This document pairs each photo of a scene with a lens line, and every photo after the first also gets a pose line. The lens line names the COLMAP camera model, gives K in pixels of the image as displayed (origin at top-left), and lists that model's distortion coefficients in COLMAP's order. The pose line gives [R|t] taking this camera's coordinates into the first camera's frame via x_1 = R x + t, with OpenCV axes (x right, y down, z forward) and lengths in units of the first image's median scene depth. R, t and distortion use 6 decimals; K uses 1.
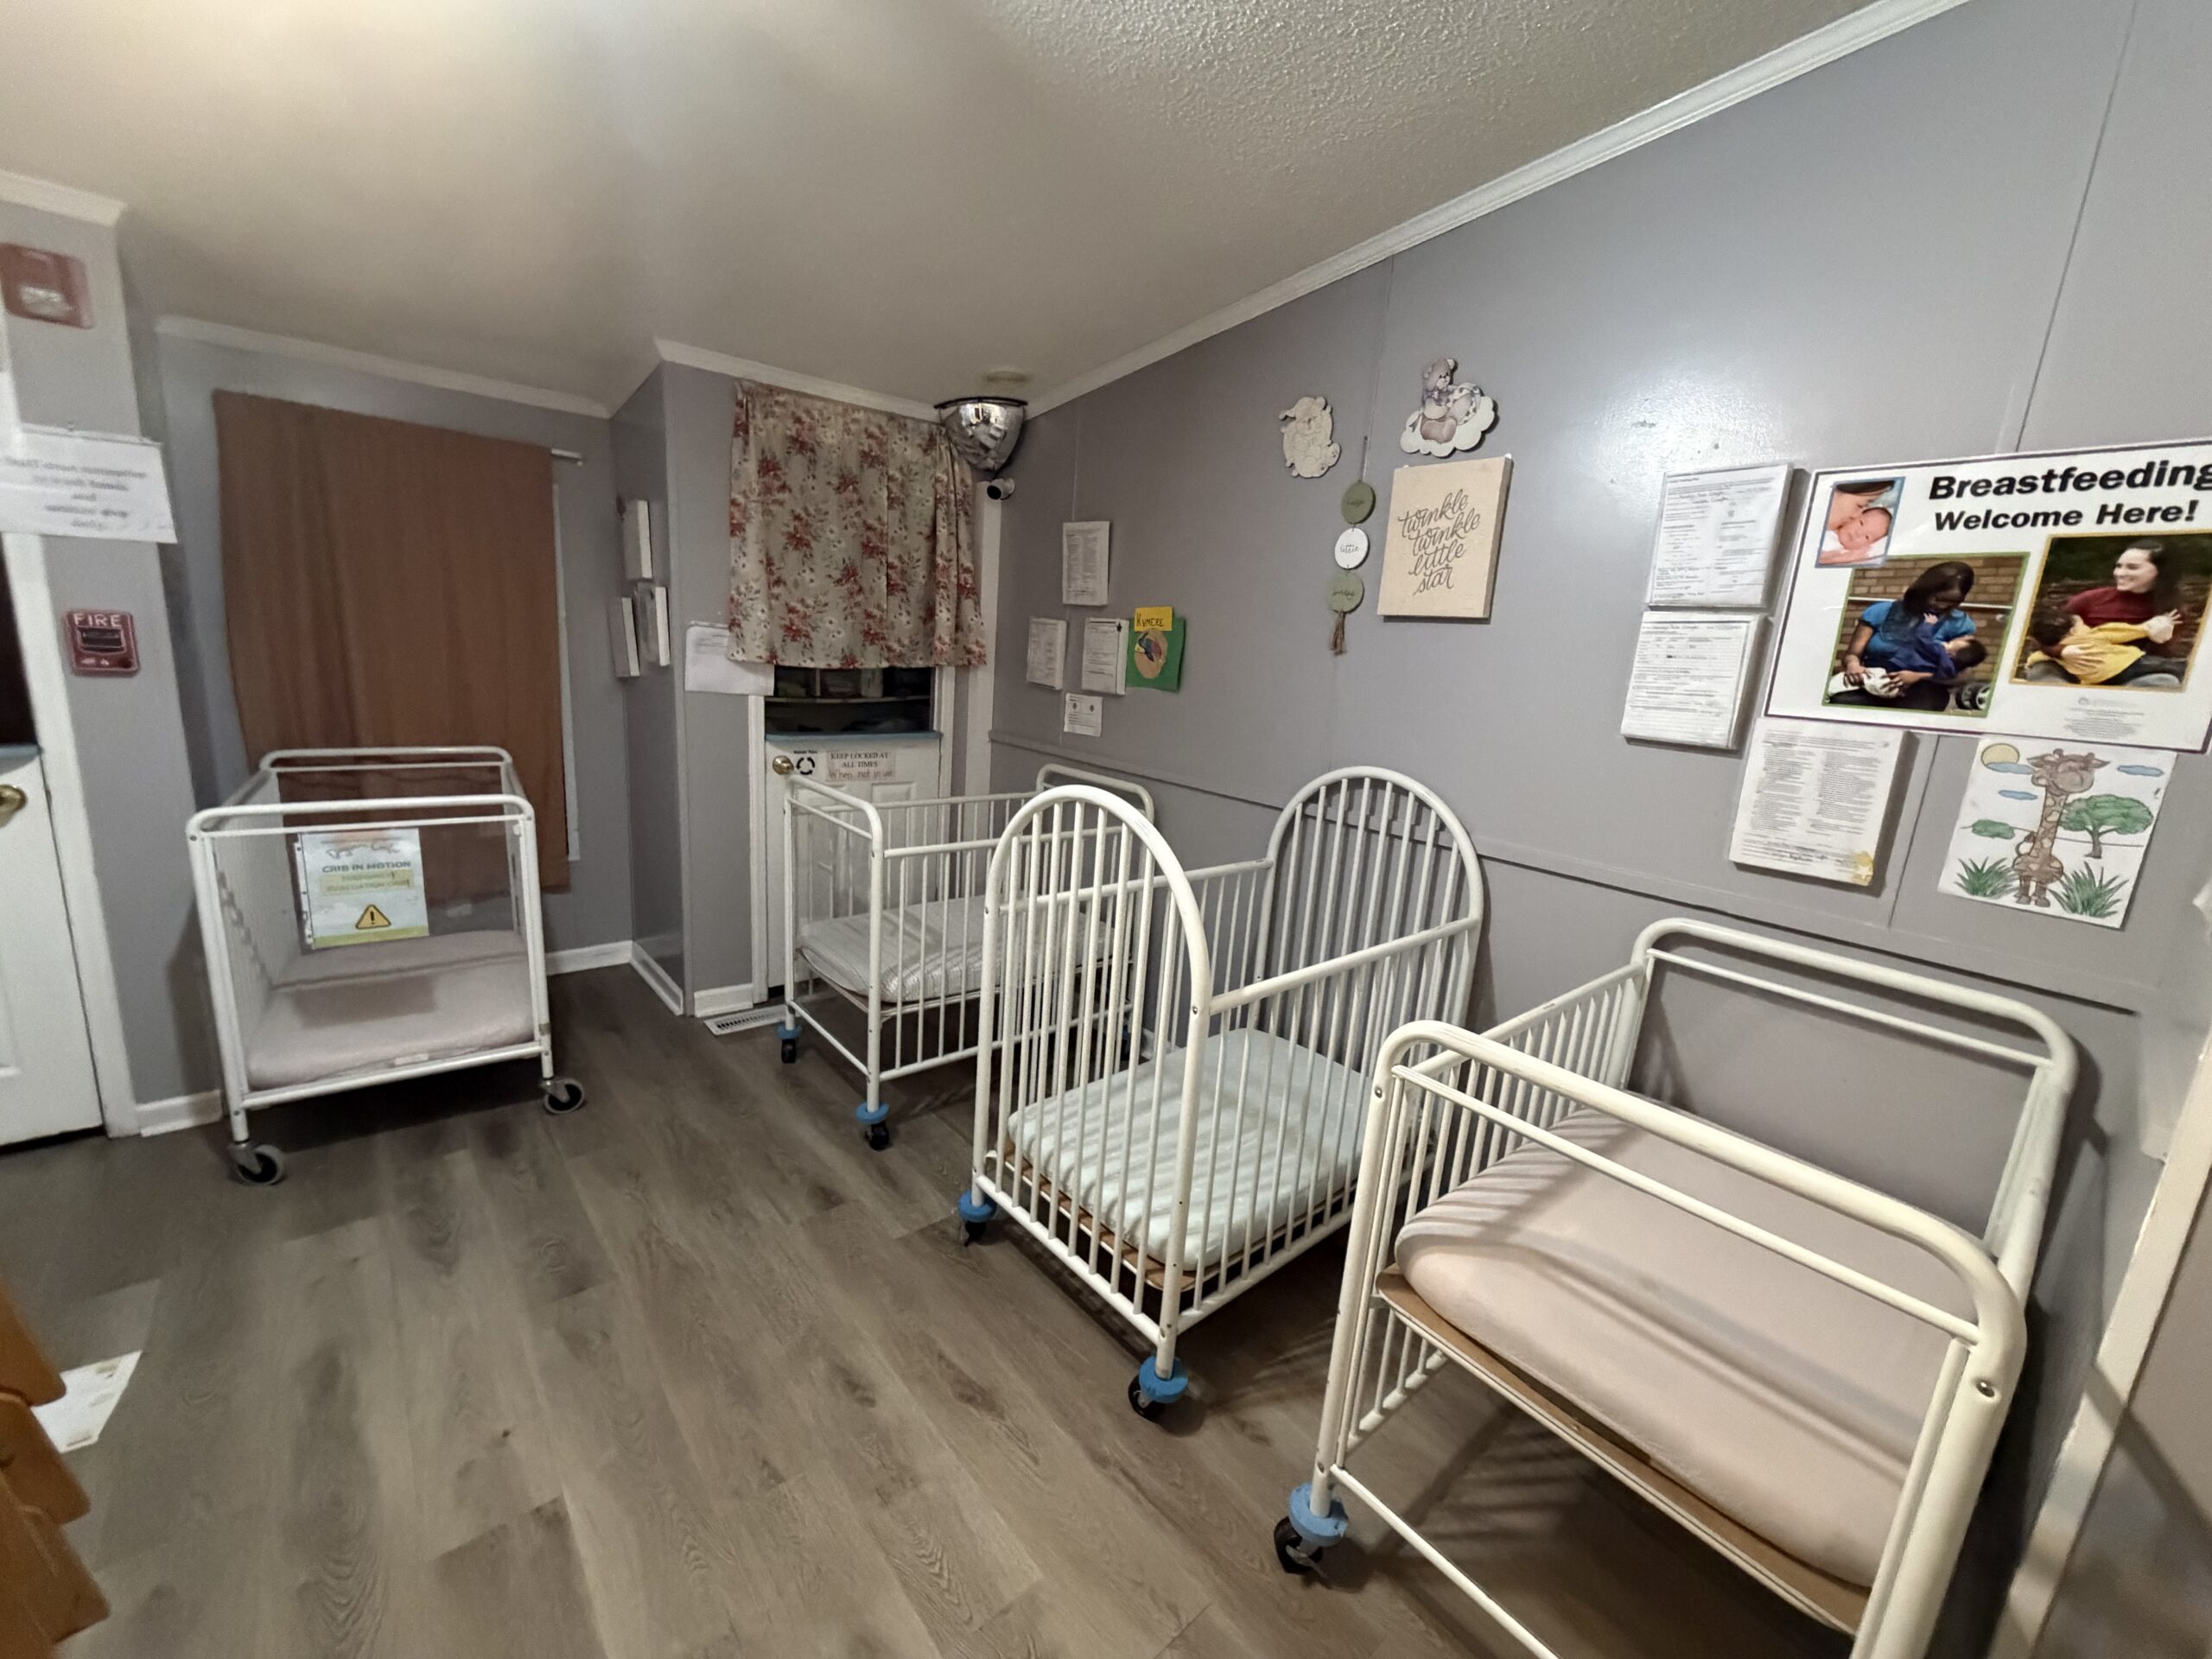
lens RADIAL K [[879.0, 0, 1122.4], [0, 879.0, 826.8], [0, 0, 1]] dist [-0.002844, 0.001083]
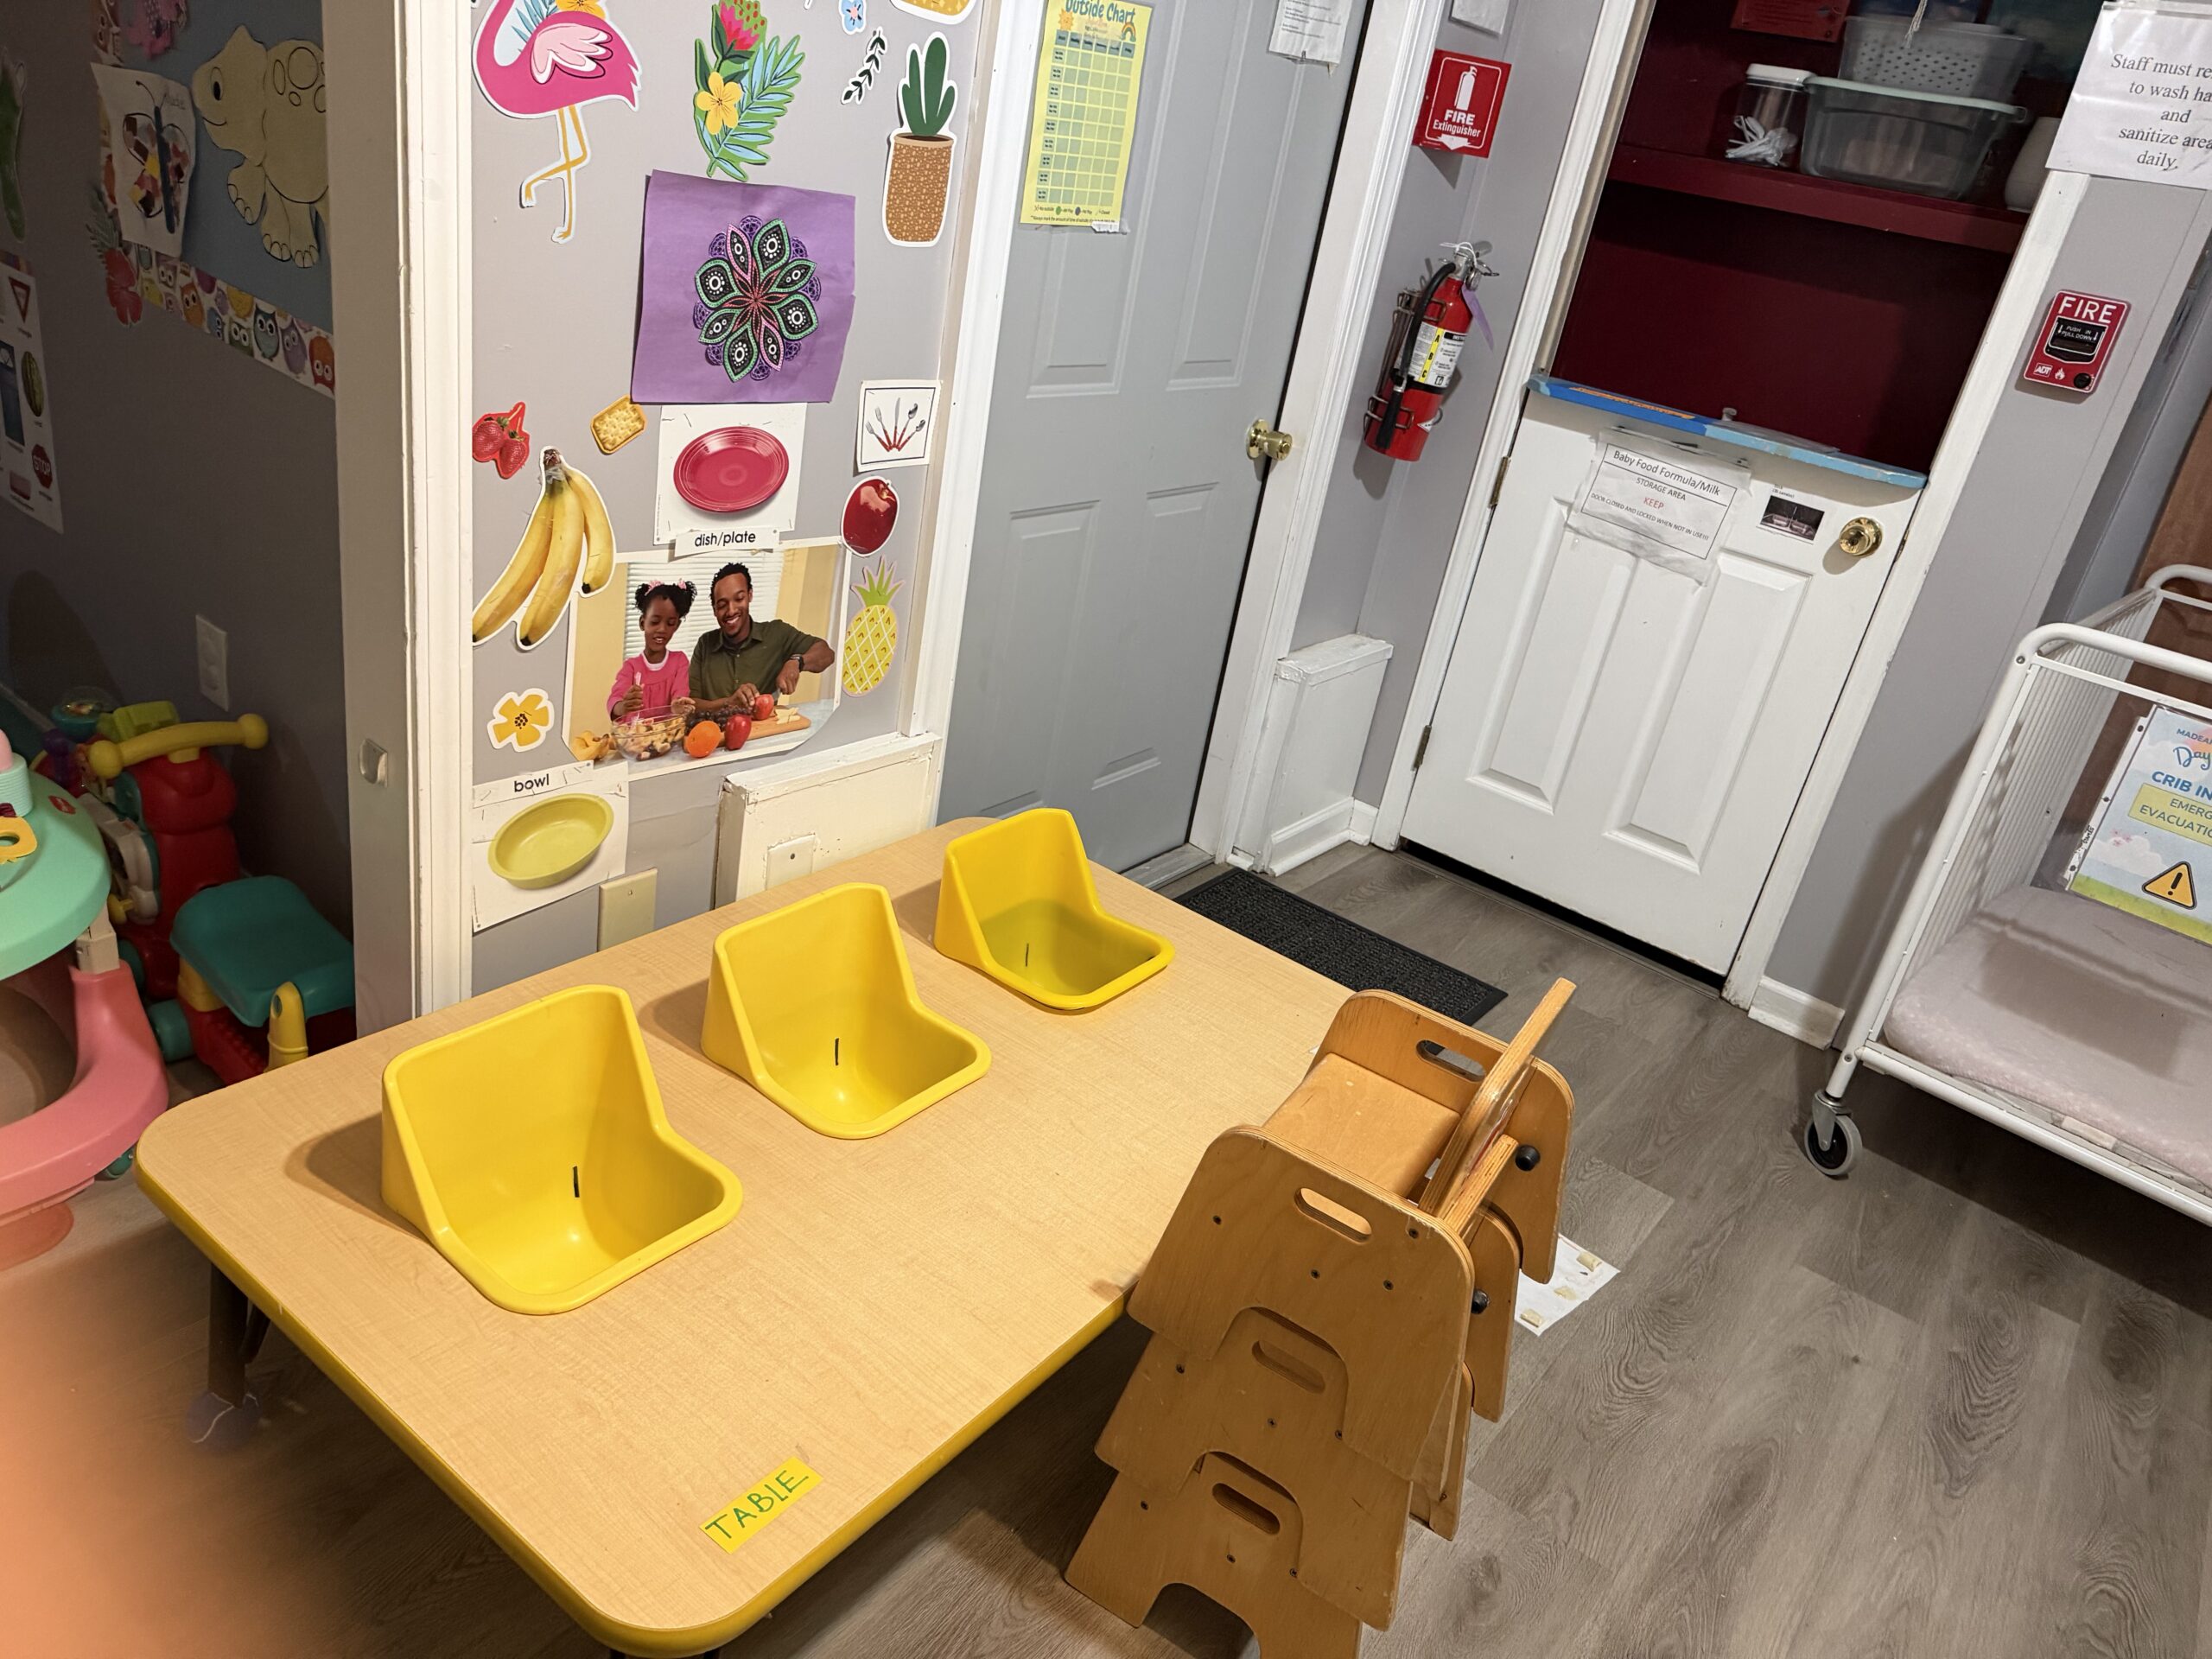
lens RADIAL K [[1576.0, 0, 1112.2], [0, 1576.0, 829.5], [0, 0, 1]] dist [0.047886, -0.041101]
pose [[0.205522, 0.381997, -0.901021, -0.098394], [-0.352760, 0.887701, 0.295885, 0.011885], [0.912864, 0.257033, 0.317195, 0.060438]]
